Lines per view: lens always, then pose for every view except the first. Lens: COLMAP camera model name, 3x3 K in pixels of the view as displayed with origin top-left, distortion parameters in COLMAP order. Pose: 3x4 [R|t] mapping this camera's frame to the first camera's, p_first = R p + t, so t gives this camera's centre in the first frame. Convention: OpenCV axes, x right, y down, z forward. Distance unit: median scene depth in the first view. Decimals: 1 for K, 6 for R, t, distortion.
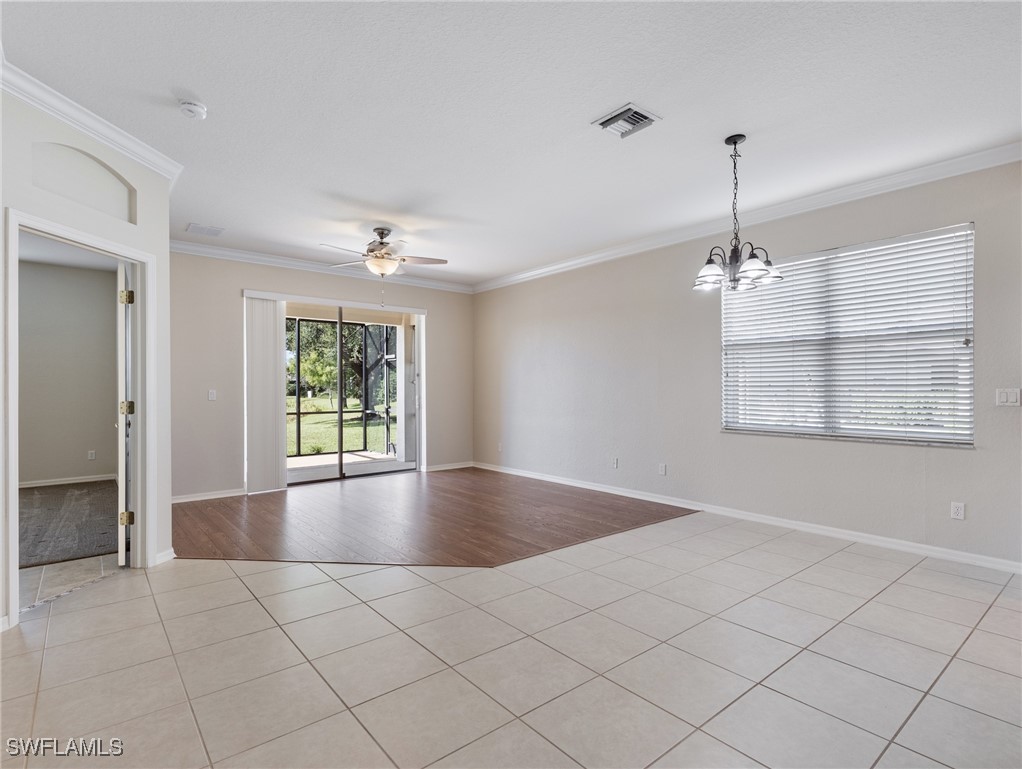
lens RADIAL K [[520.8, 0, 517.4], [0, 520.8, 385.7], [0, 0, 1]] dist [0.004917, 0.000504]
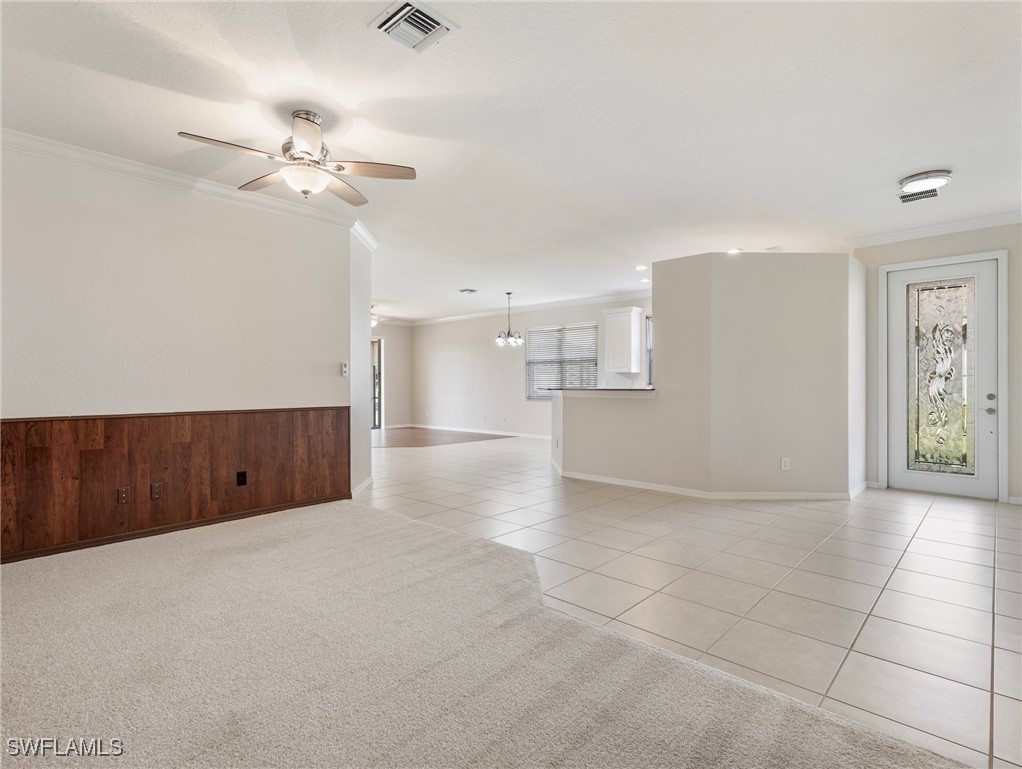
lens RADIAL K [[520.8, 0, 517.4], [0, 520.8, 385.7], [0, 0, 1]] dist [0.004917, 0.000504]
pose [[0.991444, 0.003886, 0.130478, 0.039457], [-0.005068, 0.999949, 0.008731, 0.004242], [-0.130438, -0.009317, 0.991413, -0.803565]]
